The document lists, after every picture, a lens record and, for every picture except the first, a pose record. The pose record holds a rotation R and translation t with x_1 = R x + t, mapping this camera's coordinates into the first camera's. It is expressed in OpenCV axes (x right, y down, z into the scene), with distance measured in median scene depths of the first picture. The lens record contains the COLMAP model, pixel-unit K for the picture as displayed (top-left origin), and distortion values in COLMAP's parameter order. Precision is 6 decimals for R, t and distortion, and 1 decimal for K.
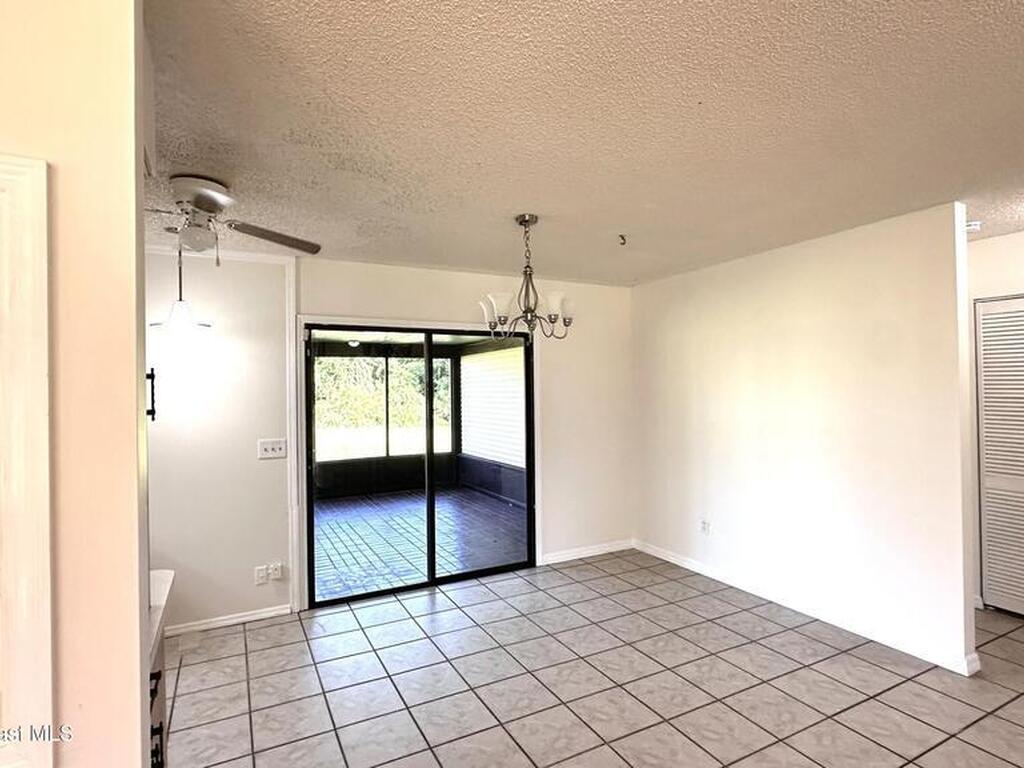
lens RADIAL K [[544.6, 0, 512.9], [0, 544.6, 384.7], [0, 0, 1]] dist [-0.004078, 0.000237]
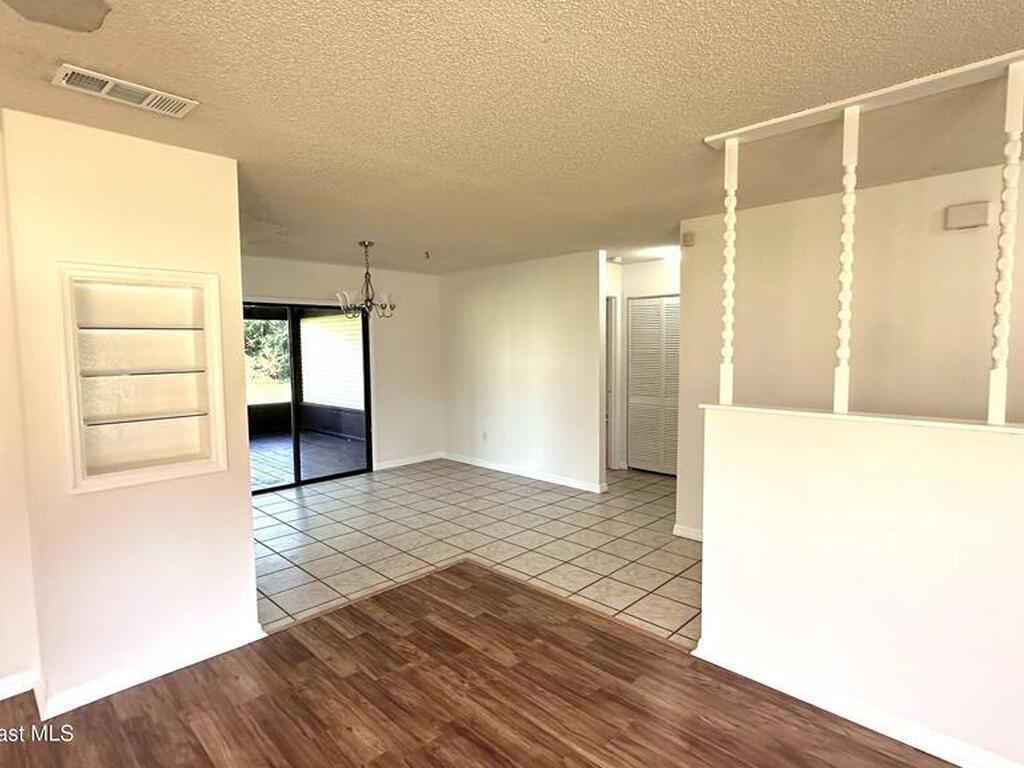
lens RADIAL K [[544.6, 0, 512.9], [0, 544.6, 384.7], [0, 0, 1]] dist [-0.004078, 0.000237]
pose [[0.952270, -0.018011, 0.304726, -0.047270], [-0.005614, 0.997056, 0.076473, -0.007577], [-0.305206, -0.074533, 0.949365, -0.553860]]
